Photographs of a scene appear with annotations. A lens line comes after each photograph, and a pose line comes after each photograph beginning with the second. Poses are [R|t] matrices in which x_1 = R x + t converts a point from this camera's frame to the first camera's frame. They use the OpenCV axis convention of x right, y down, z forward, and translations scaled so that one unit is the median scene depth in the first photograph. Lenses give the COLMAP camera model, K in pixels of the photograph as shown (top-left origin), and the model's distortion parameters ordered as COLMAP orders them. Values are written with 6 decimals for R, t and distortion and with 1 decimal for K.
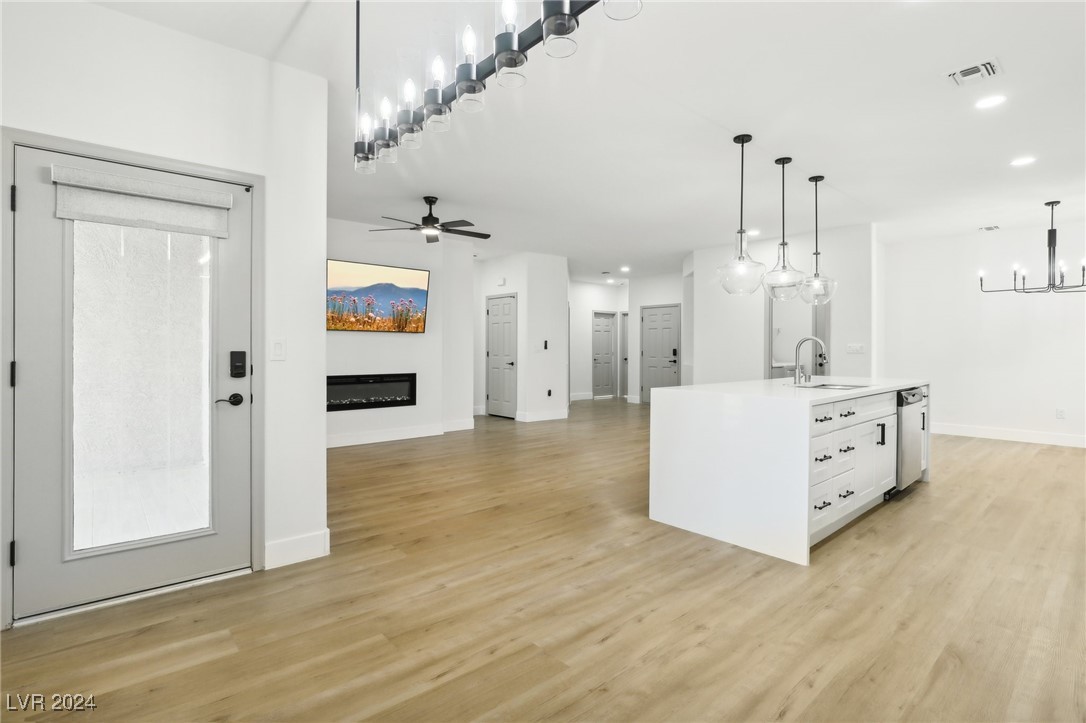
lens RADIAL K [[524.4, 0, 543.0], [0, 524.4, 361.5], [0, 0, 1]] dist [-0.034043, 0.000596]
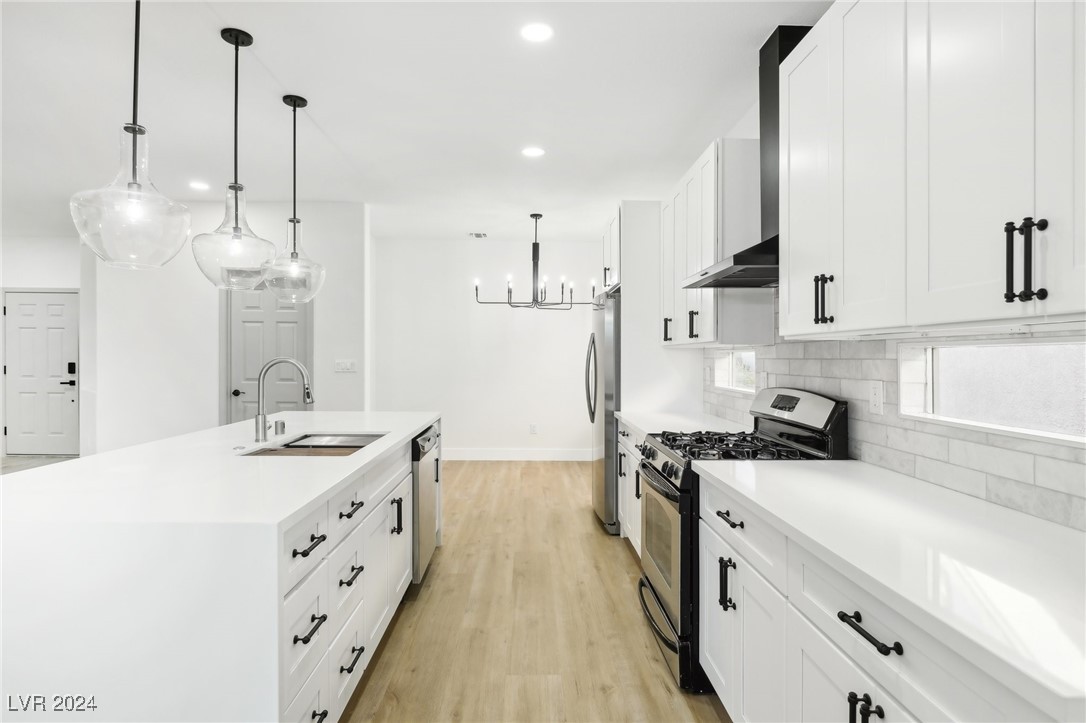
lens RADIAL K [[602.1, 0, 543.0], [0, 602.1, 361.5], [0, 0, 1]] dist [-0.005131, -0.000522]
pose [[0.641752, 0.000403, 0.766912, 0.163808], [0.011528, 0.999882, -0.010172, -0.028413], [-0.766826, 0.015369, 0.641671, 0.307608]]
